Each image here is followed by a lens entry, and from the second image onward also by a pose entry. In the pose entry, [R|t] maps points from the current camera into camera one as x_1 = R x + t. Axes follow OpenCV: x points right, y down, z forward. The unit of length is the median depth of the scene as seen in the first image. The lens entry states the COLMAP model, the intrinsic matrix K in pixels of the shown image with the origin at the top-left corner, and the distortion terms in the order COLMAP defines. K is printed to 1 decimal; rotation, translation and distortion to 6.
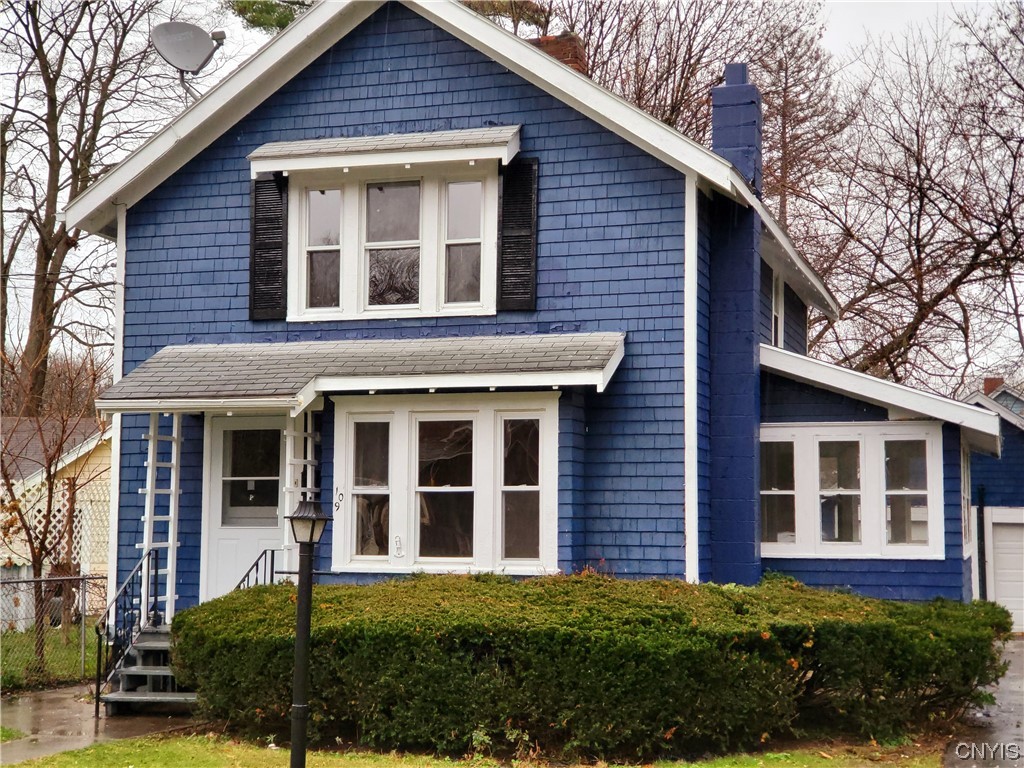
lens RADIAL K [[1533.5, 0, 512.2], [0, 1533.5, 367.2], [0, 0, 1]] dist [0.102529, -0.093150]
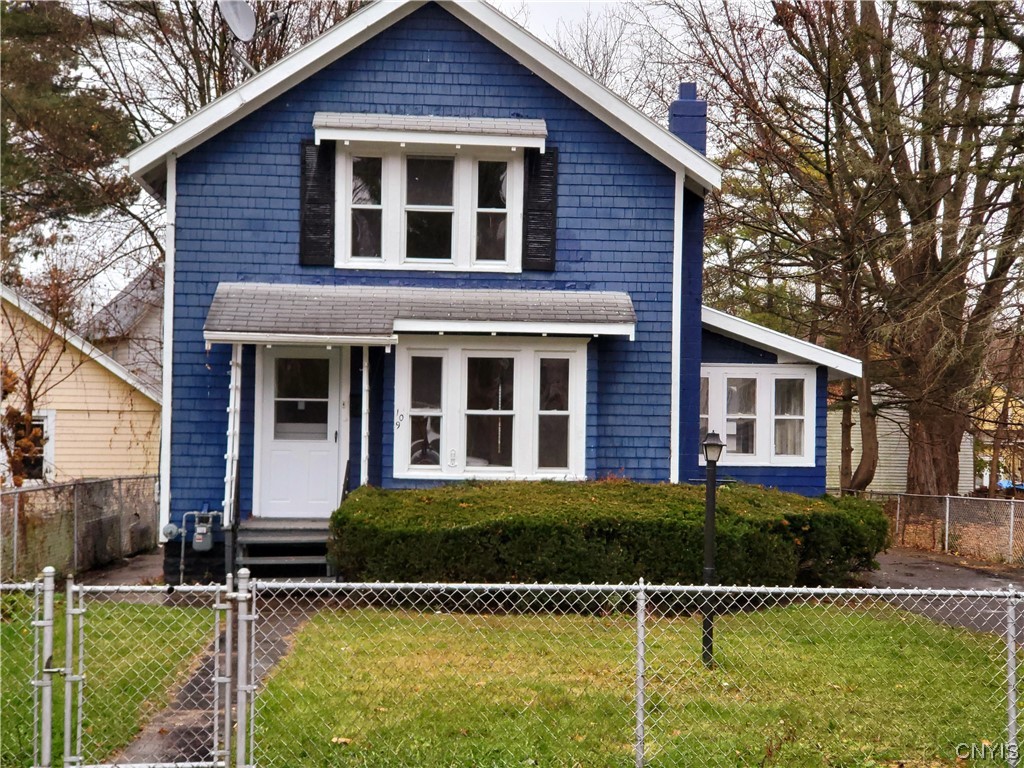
lens RADIAL K [[1551.7, 0, 529.5], [0, 1551.7, 382.6], [0, 0, 1]] dist [0.052916, 0.019096]
pose [[0.926250, 0.019412, 0.376409, -0.479152], [-0.046979, 0.996831, 0.064197, -0.026621], [-0.373970, -0.077146, 0.924227, -0.171643]]
